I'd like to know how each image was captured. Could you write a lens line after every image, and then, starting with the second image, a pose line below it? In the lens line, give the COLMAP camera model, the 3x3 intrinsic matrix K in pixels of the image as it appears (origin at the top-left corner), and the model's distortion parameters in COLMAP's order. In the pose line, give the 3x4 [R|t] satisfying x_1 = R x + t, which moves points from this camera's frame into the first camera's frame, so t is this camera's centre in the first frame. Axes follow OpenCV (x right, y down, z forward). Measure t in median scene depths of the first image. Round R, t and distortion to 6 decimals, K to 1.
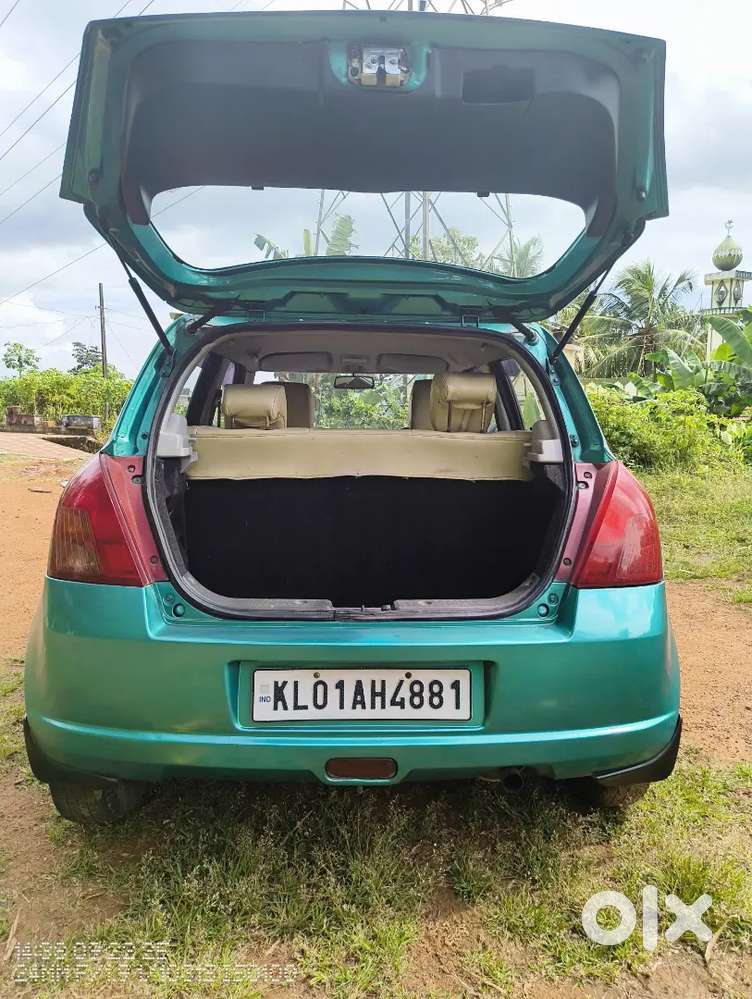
lens RADIAL K [[687.9, 0, 376.0], [0, 687.9, 499.5], [0, 0, 1]] dist [0.037283, -0.038760]
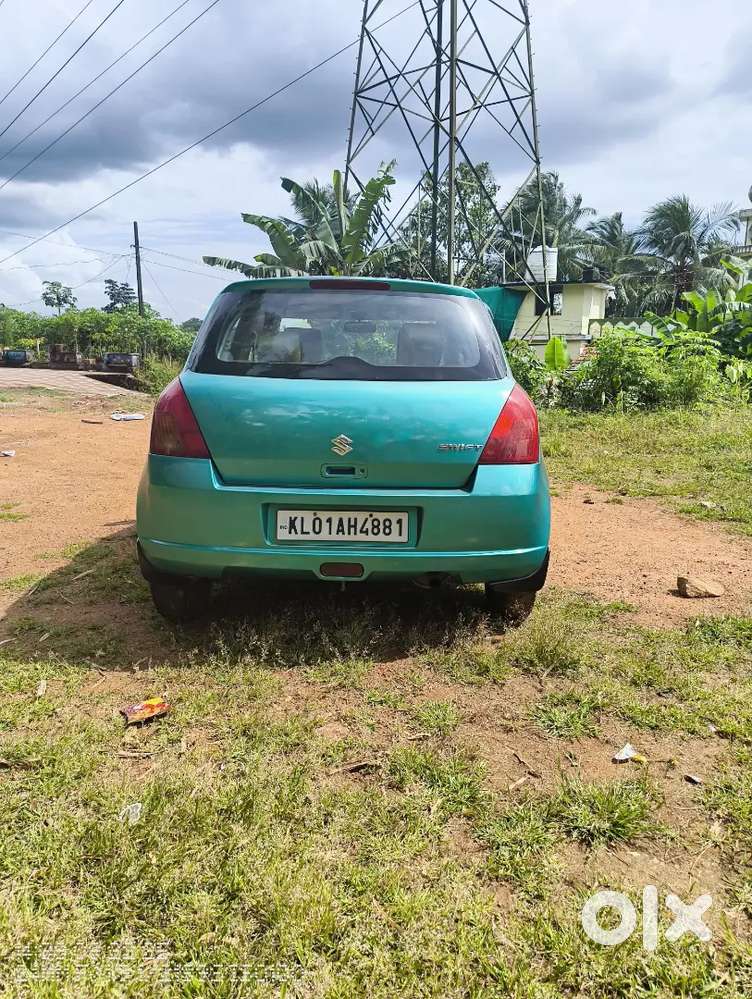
lens RADIAL K [[686.1, 0, 376.0], [0, 686.1, 499.5], [0, 0, 1]] dist [0.058953, -0.069859]
pose [[0.998927, 0.013358, -0.044350, 0.131379], [-0.009526, 0.996290, 0.085531, 0.077740], [0.045328, -0.085017, 0.995348, -0.622221]]
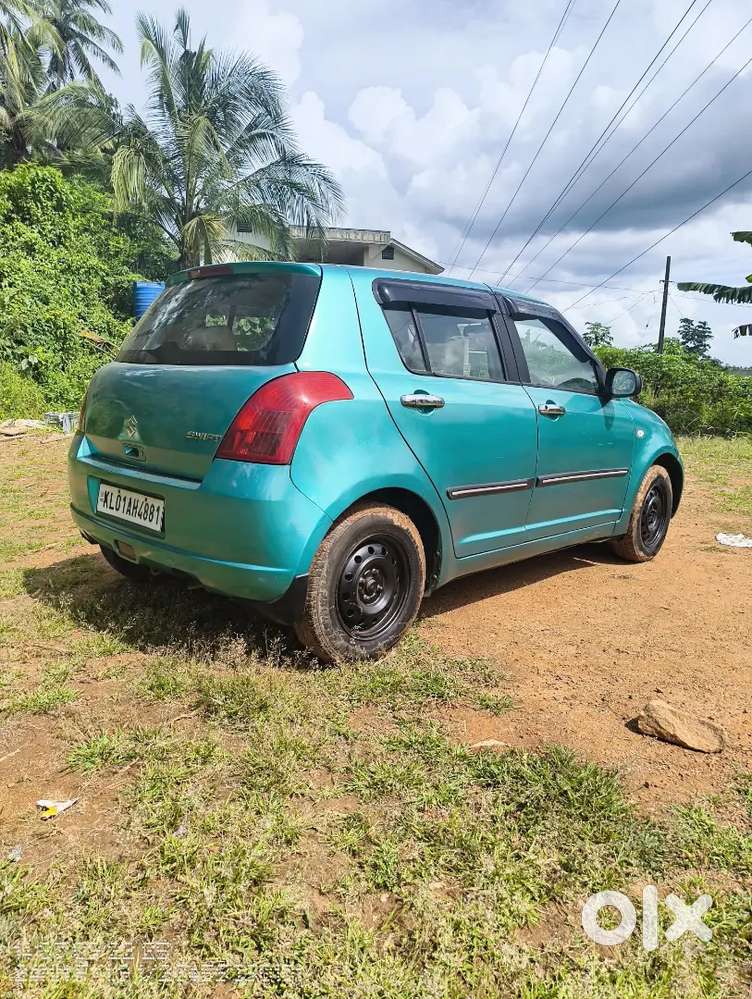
lens RADIAL K [[687.9, 0, 376.0], [0, 687.9, 499.5], [0, 0, 1]] dist [0.037283, -0.038760]
pose [[0.675437, 0.132995, -0.725326, 1.592616], [-0.110422, 0.990753, 0.078836, 0.067849], [0.729104, 0.026843, 0.683876, 0.287597]]
